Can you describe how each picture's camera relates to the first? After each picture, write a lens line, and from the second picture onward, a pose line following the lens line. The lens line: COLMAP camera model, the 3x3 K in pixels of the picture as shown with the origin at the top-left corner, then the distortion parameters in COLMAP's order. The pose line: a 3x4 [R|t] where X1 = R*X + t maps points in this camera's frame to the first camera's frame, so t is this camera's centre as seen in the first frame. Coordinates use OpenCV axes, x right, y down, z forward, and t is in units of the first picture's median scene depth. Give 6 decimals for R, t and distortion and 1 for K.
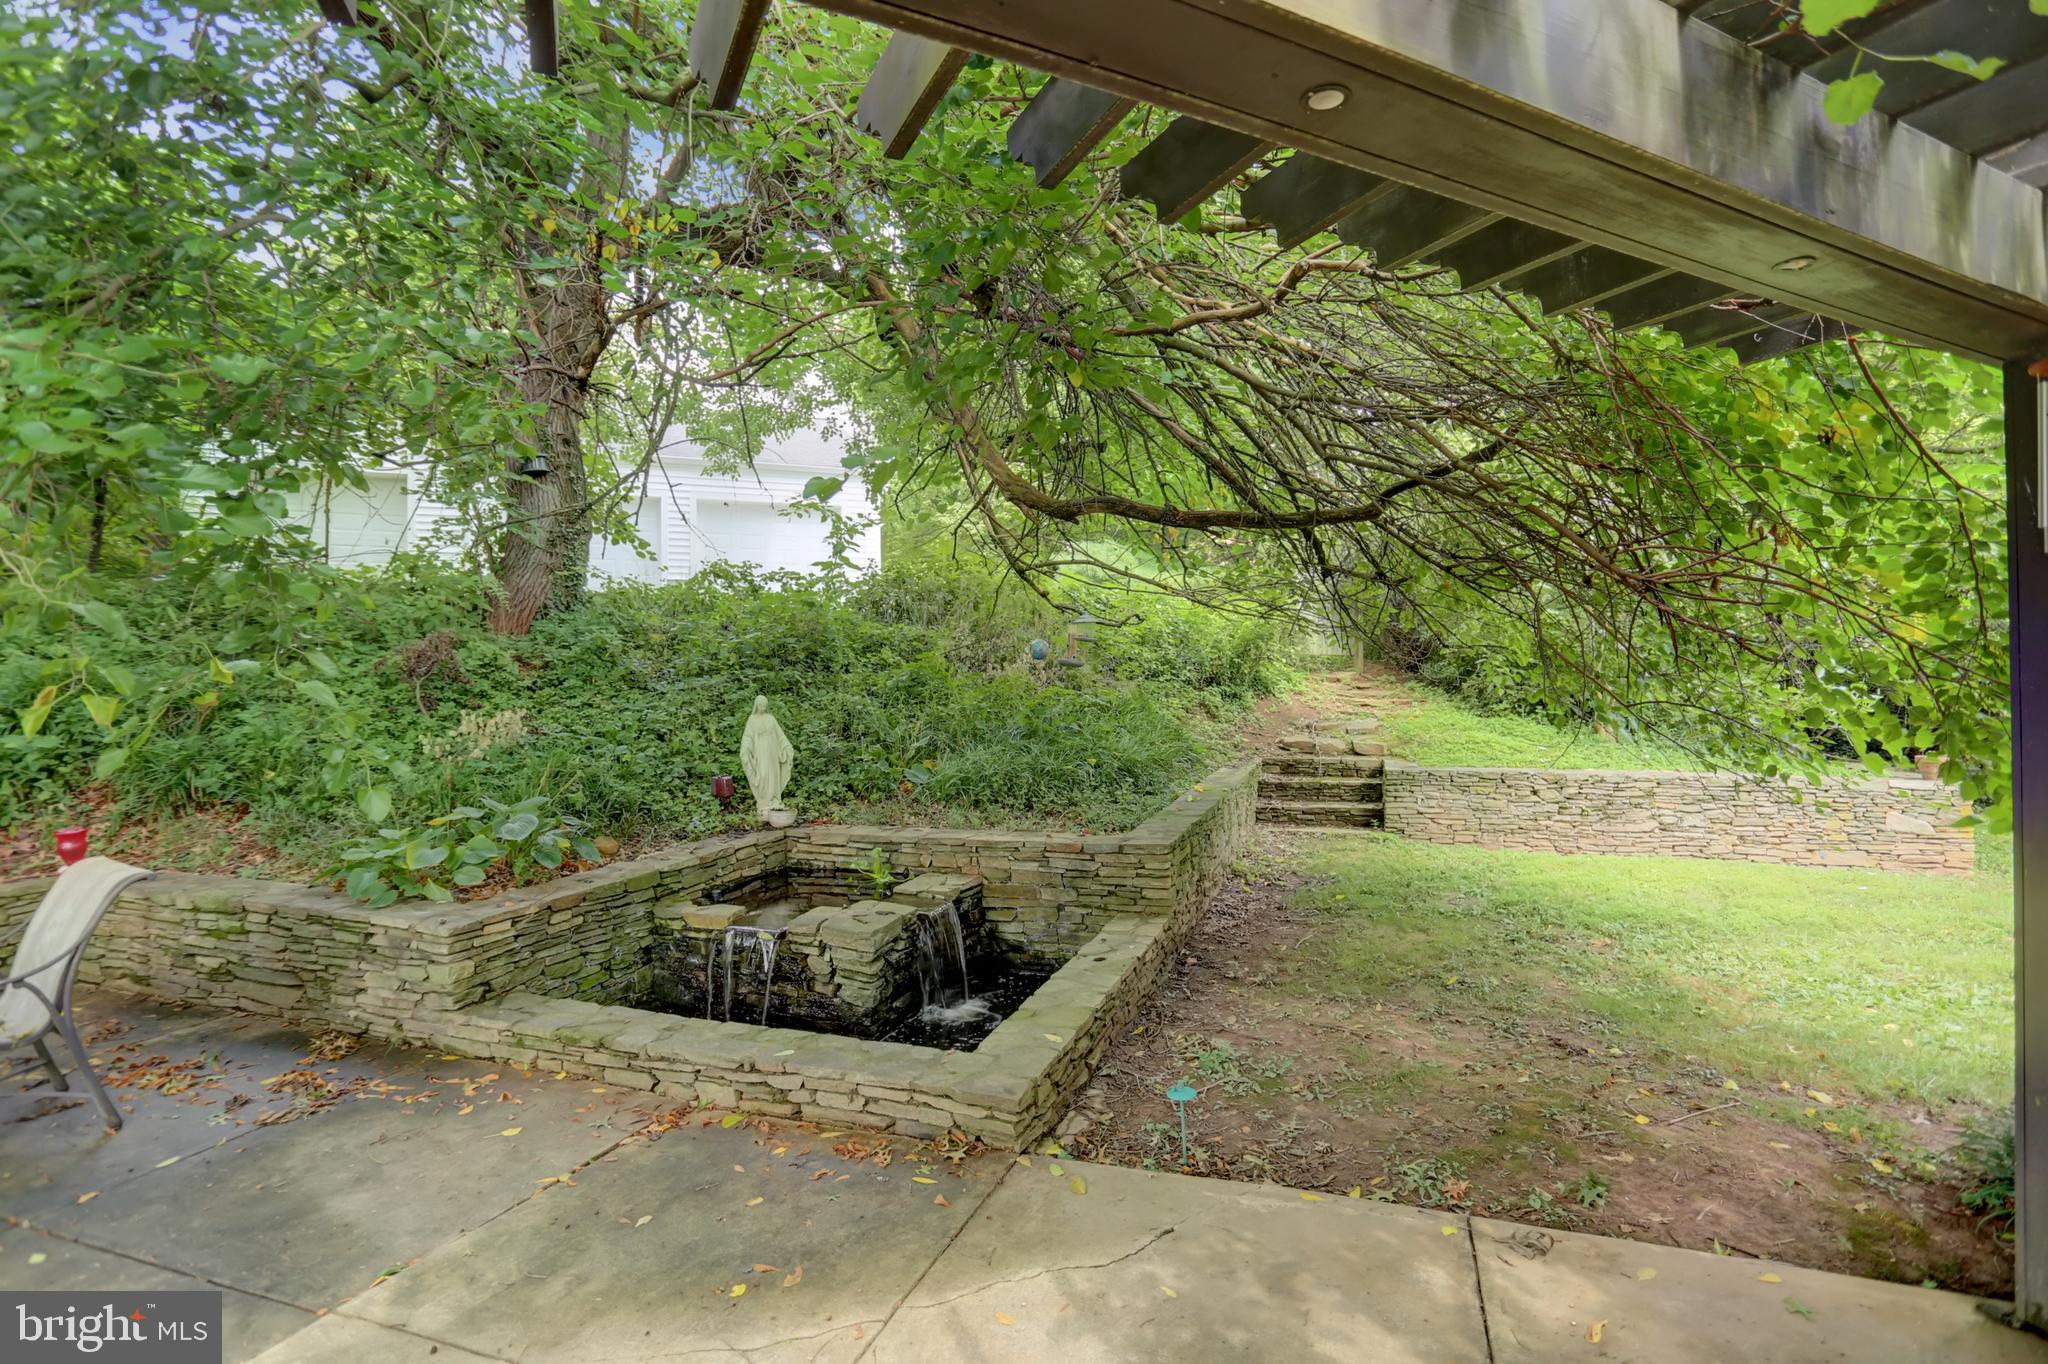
lens RADIAL K [[1020.6, 0, 1018.9], [0, 1020.6, 670.0], [0, 0, 1]] dist [-0.052463, 0.022024]
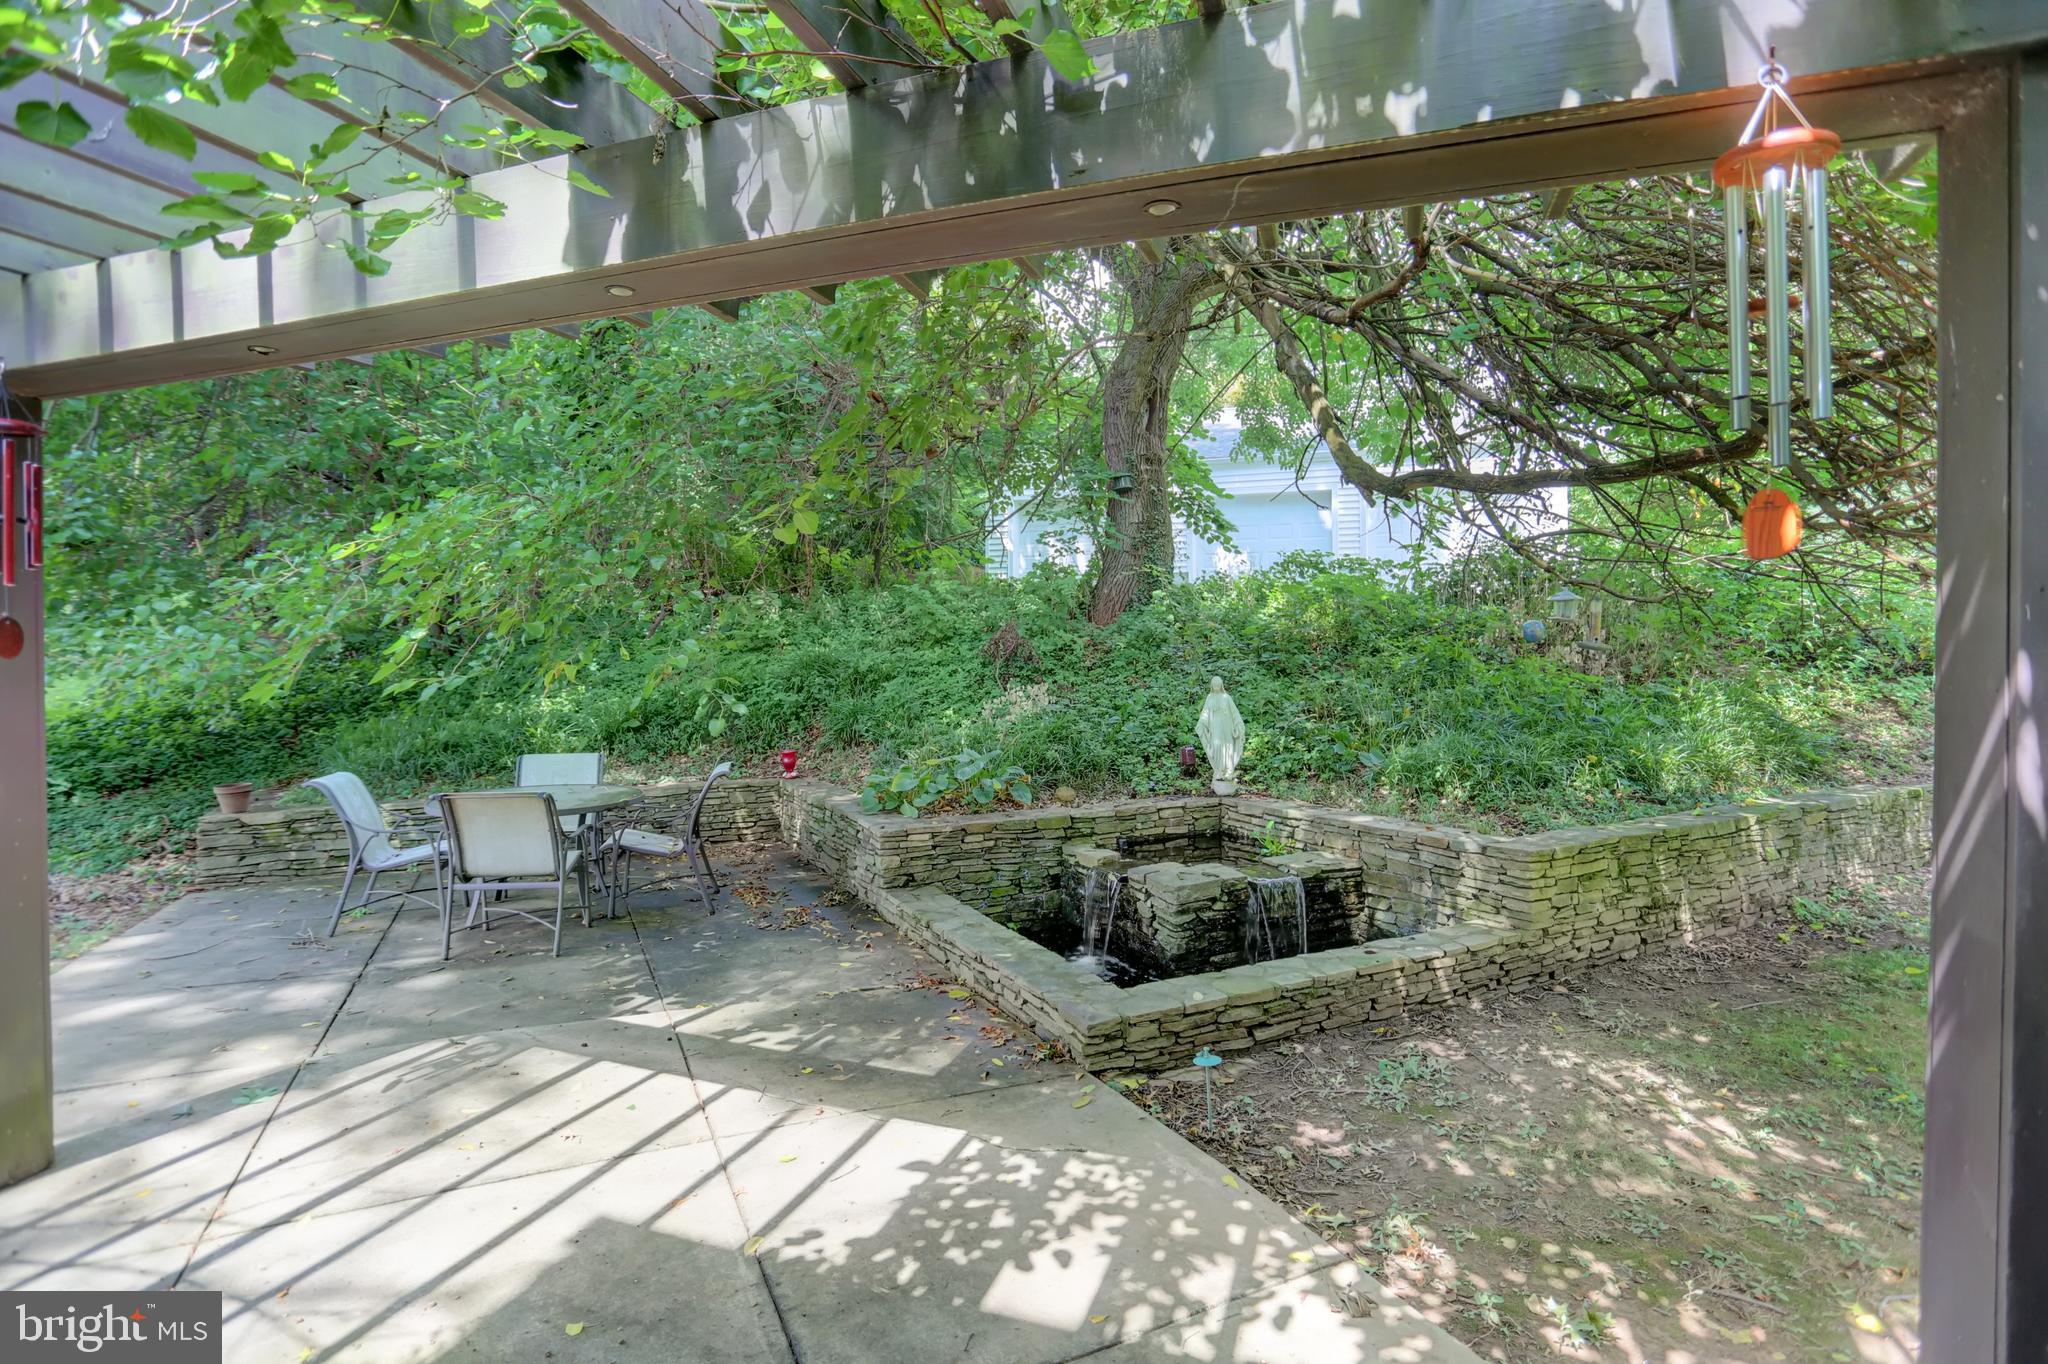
lens RADIAL K [[1020.6, 0, 1037.5], [0, 1020.6, 682.4], [0, 0, 1]] dist [-0.052463, 0.022024]
pose [[0.709363, 0.019802, -0.704565, 0.454005], [0.000819, 0.999581, 0.028919, -0.000995], [0.704843, -0.021091, 0.709050, 0.083066]]
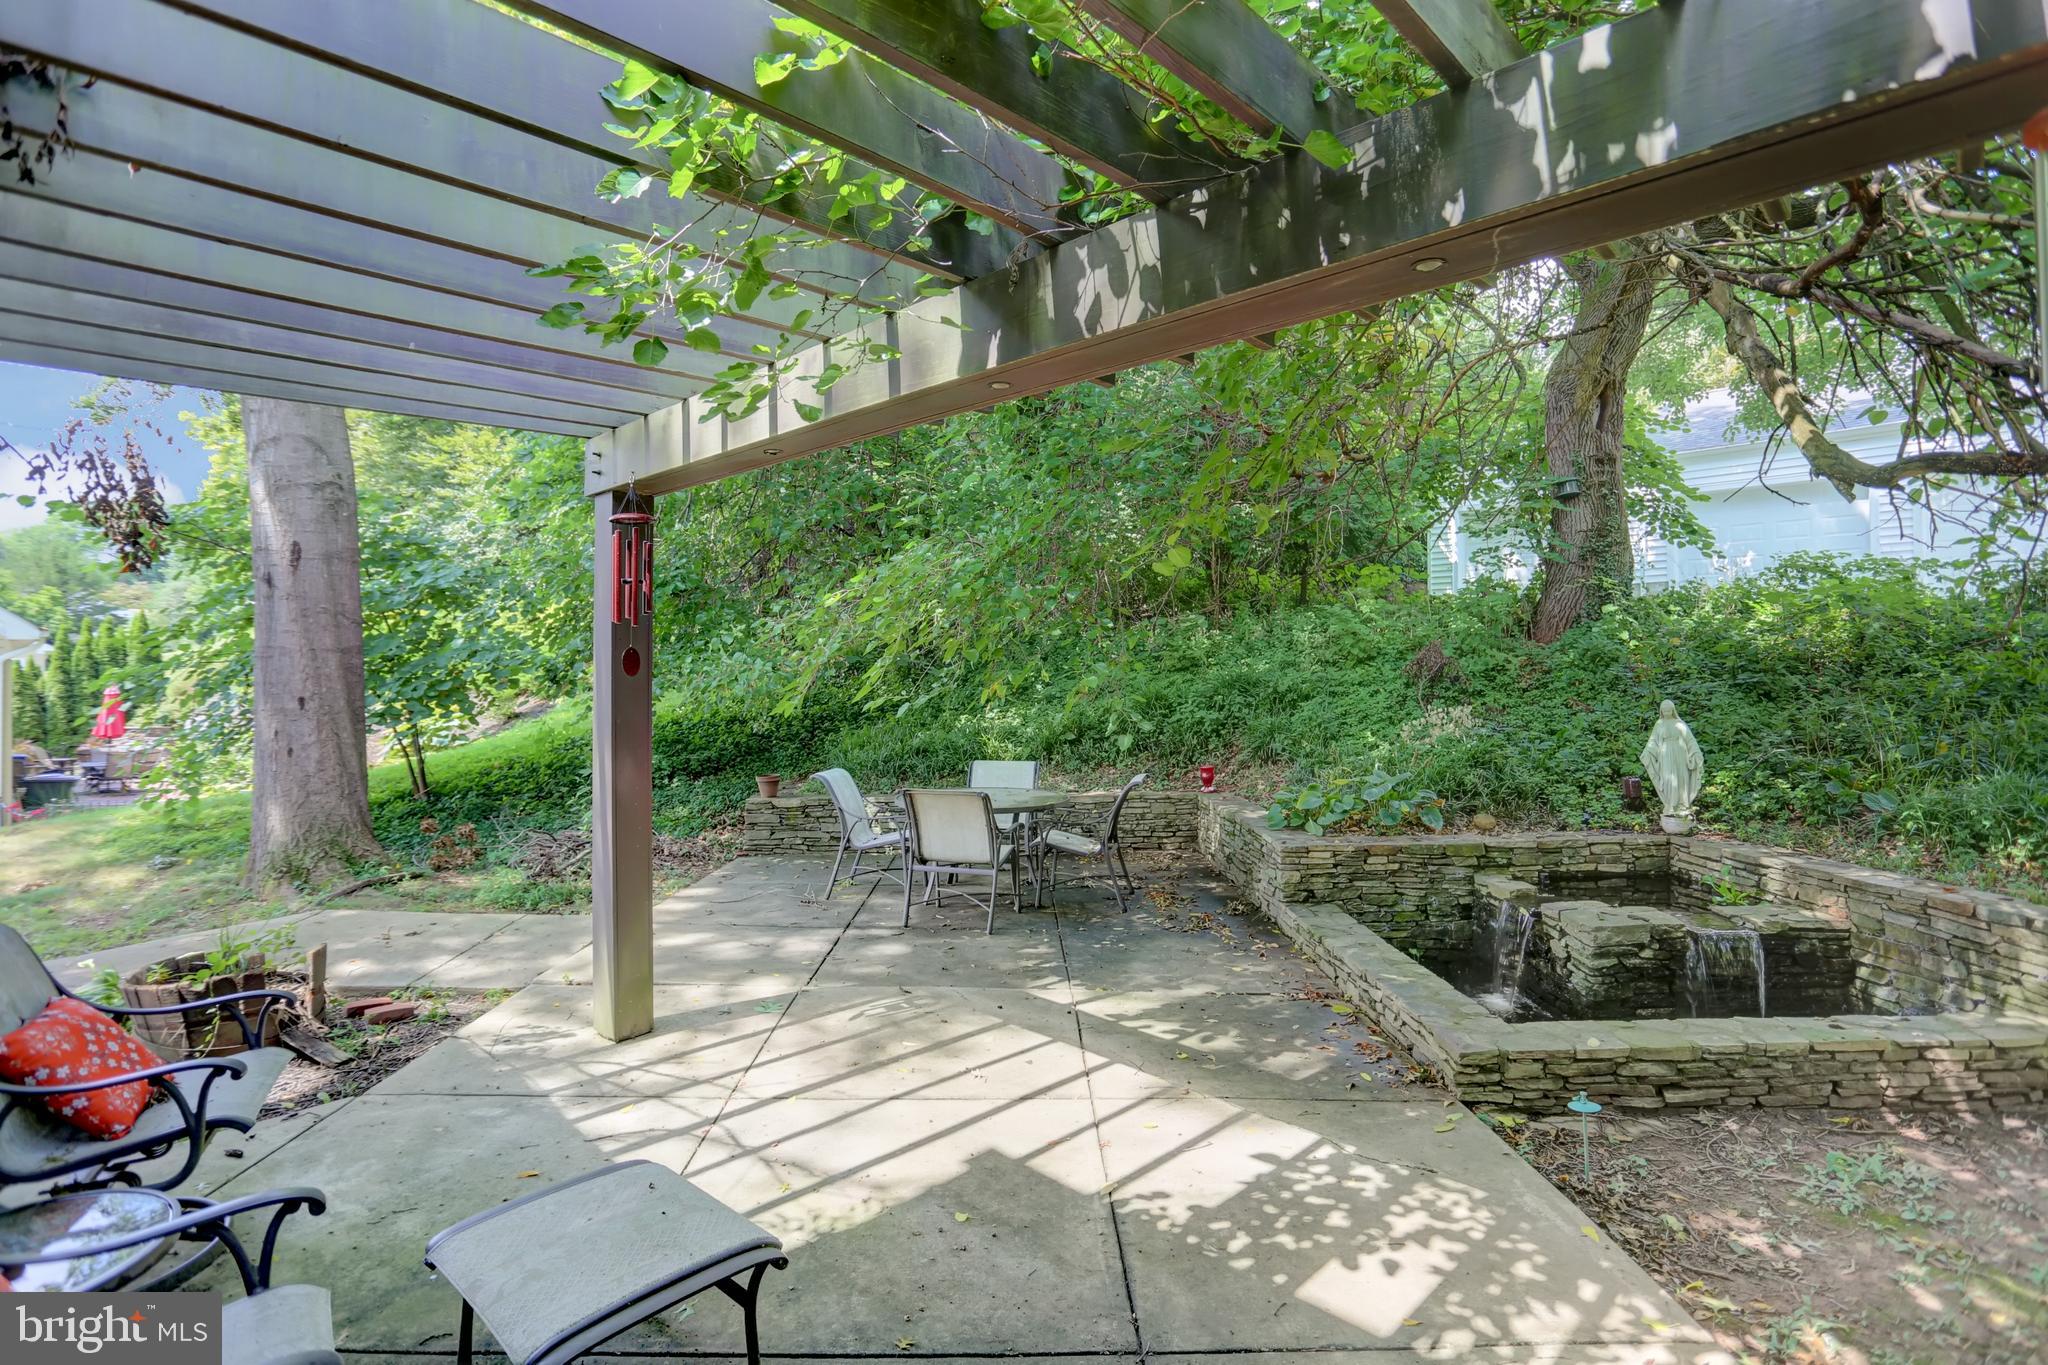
lens RADIAL K [[1020.6, 0, 1034.4], [0, 1020.6, 682.4], [0, 0, 1]] dist [-0.052463, 0.022024]
pose [[0.340084, 0.010488, -0.940337, 0.529454], [0.000840, 0.999934, 0.011457, -0.004651], [0.940395, -0.004686, 0.340053, 0.096658]]
